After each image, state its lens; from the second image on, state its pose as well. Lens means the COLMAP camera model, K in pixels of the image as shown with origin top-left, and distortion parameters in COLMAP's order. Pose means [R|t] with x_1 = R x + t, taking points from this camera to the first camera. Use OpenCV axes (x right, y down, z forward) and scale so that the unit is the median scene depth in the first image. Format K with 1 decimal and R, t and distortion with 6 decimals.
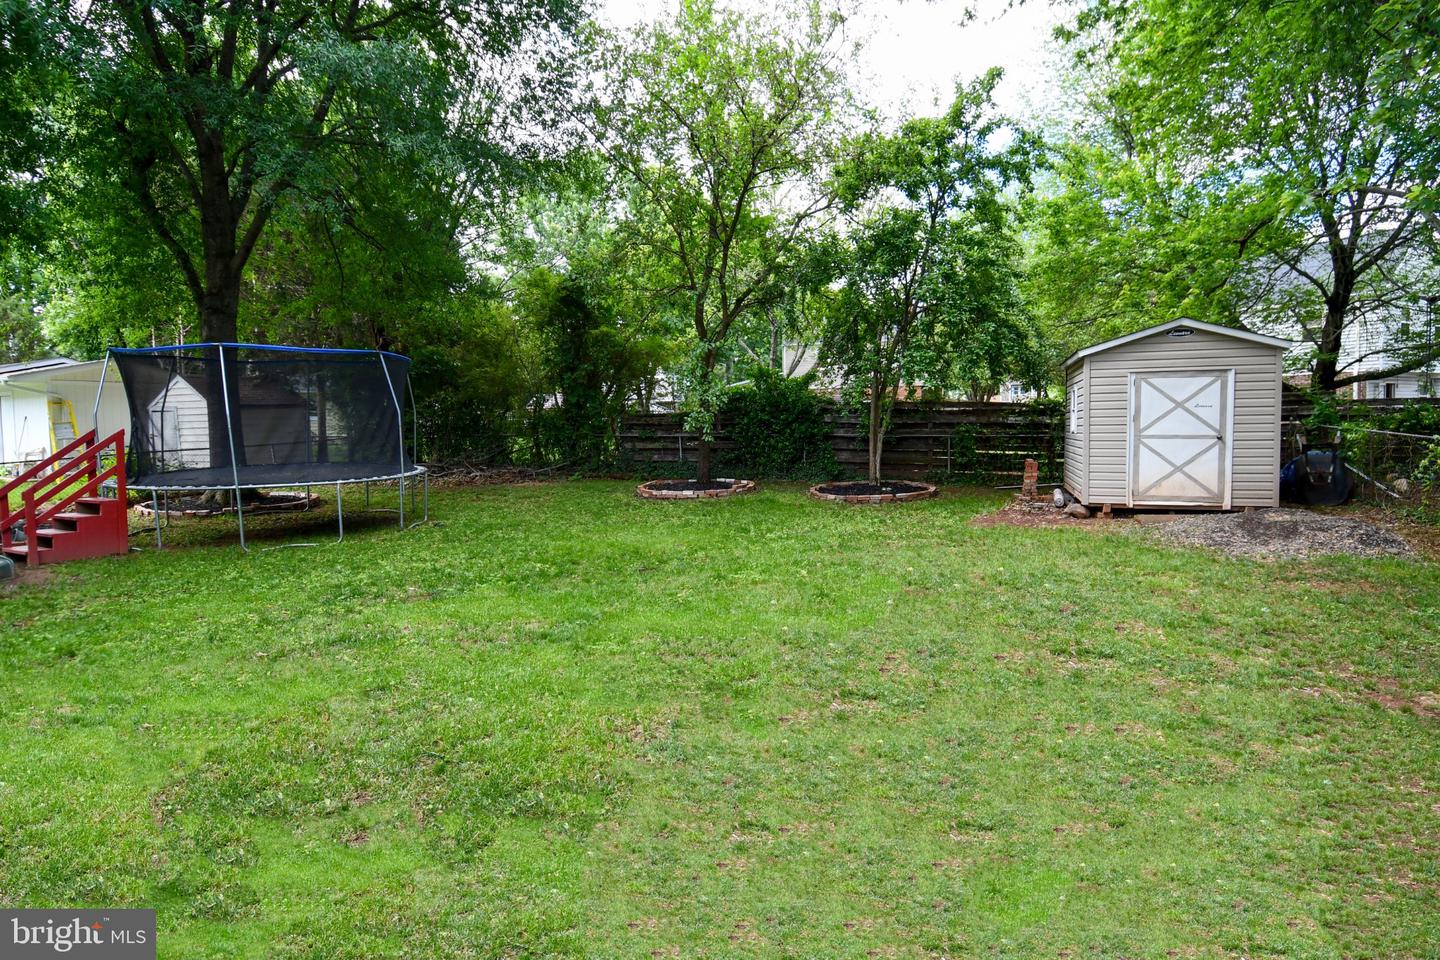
lens RADIAL K [[778.8, 0, 721.0], [0, 778.8, 467.9], [0, 0, 1]] dist [0.017201, -0.008201]
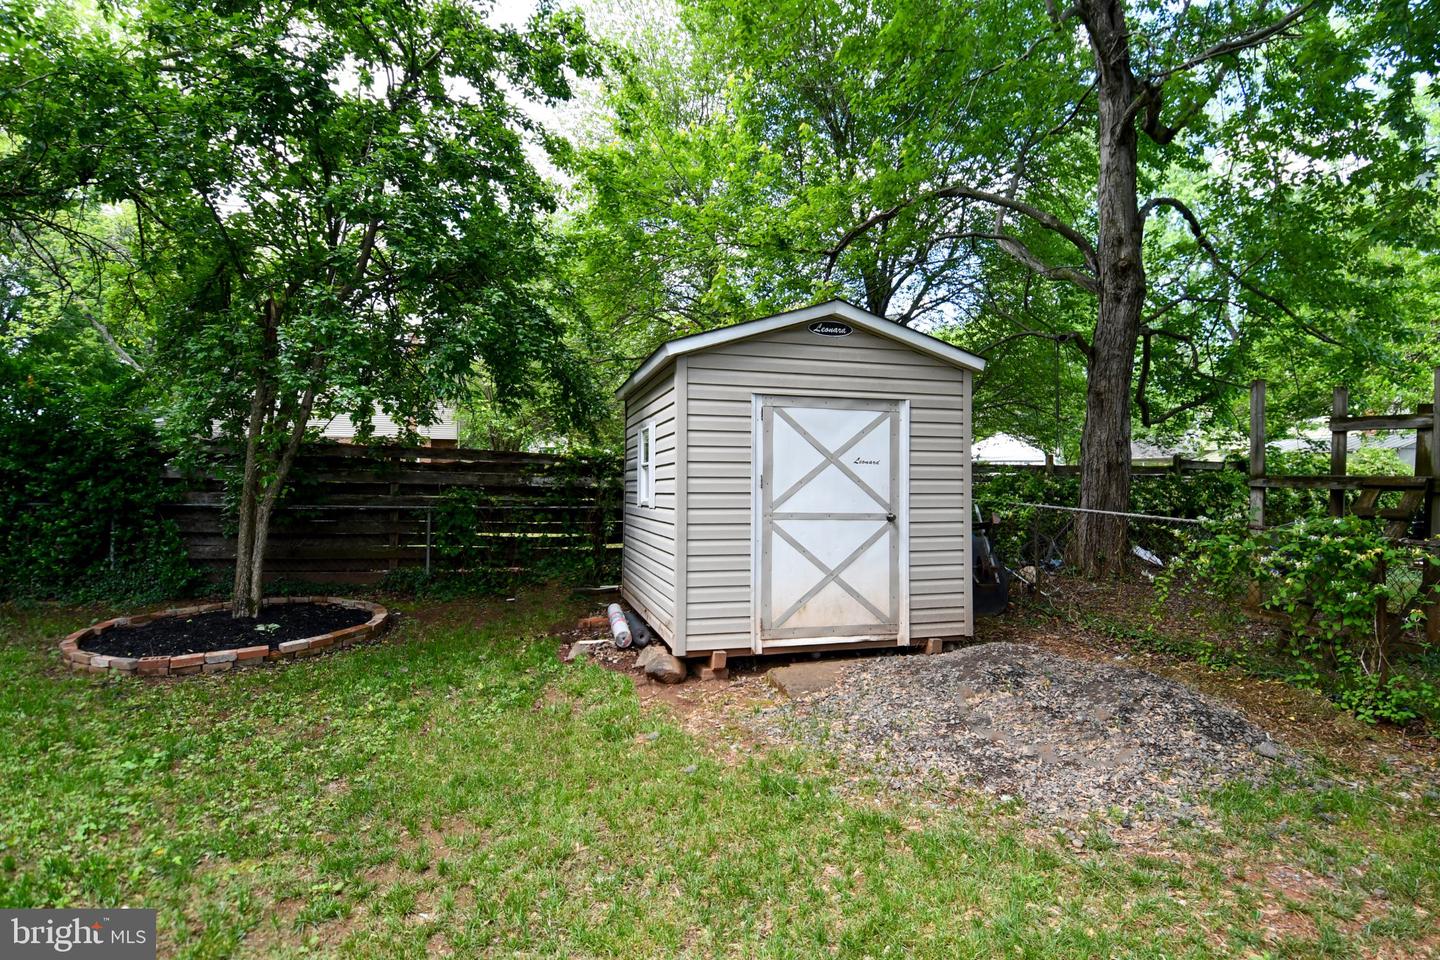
lens RADIAL K [[778.8, 0, 772.9], [0, 778.8, 467.6], [0, 0, 1]] dist [0.017201, -0.008201]
pose [[0.799488, 0.028812, 0.599991, 0.165054], [0.019539, 0.997073, -0.073915, -0.025568], [-0.600364, 0.070818, 0.796585, 0.433379]]
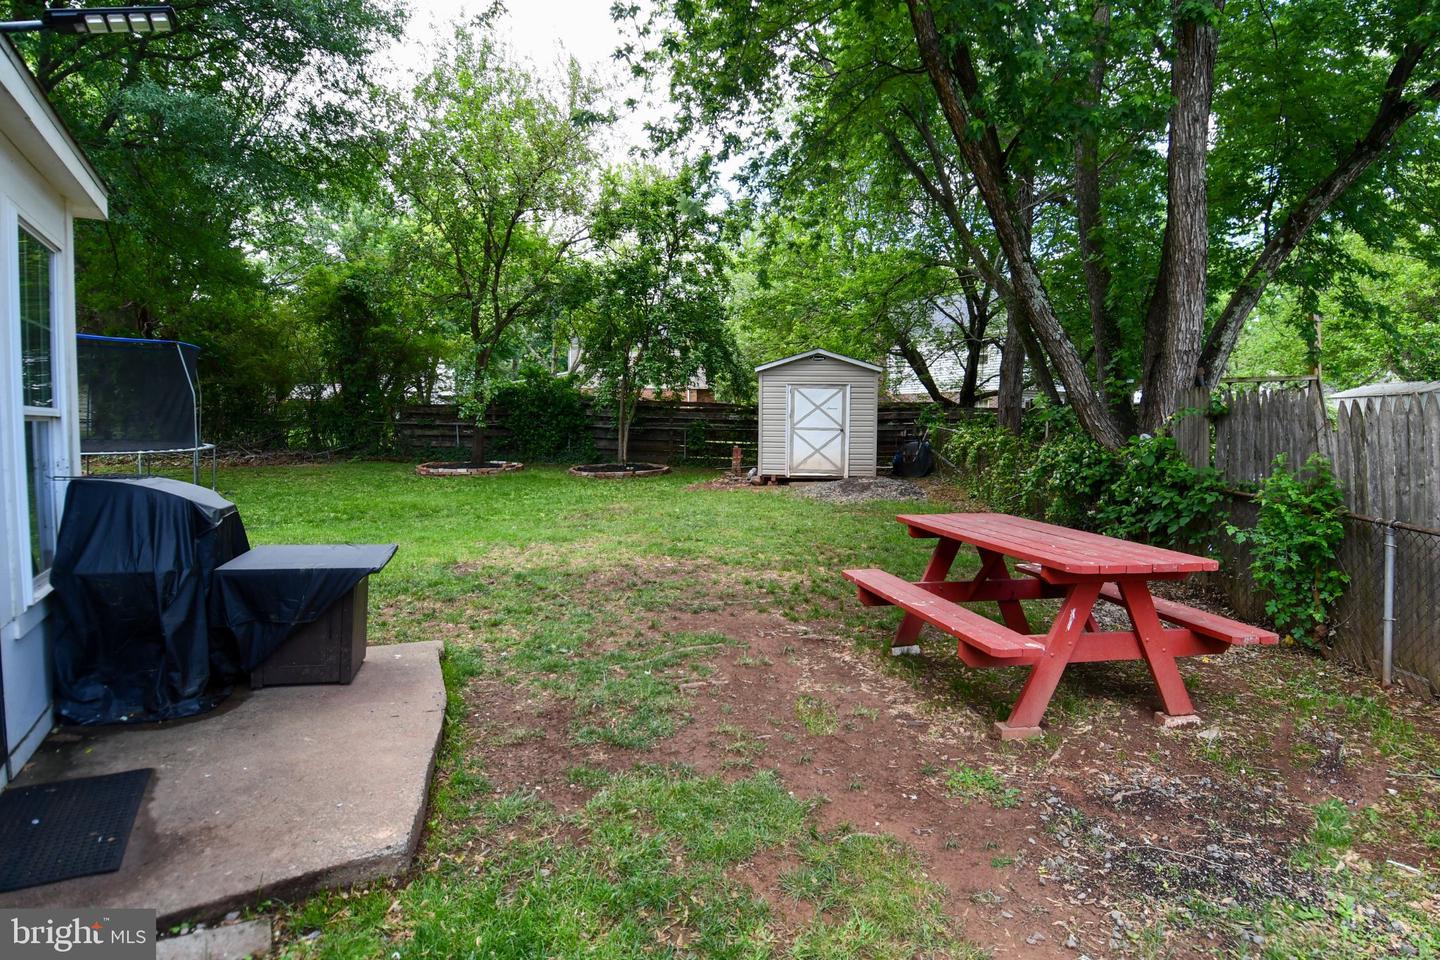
lens RADIAL K [[778.8, 0, 760.6], [0, 778.8, 468.8], [0, 0, 1]] dist [0.017201, -0.008201]
pose [[0.953146, 0.005223, 0.302465, 0.030205], [-0.004972, 0.999986, -0.001598, 0.027690], [-0.302469, 0.000020, 0.953159, -0.265784]]
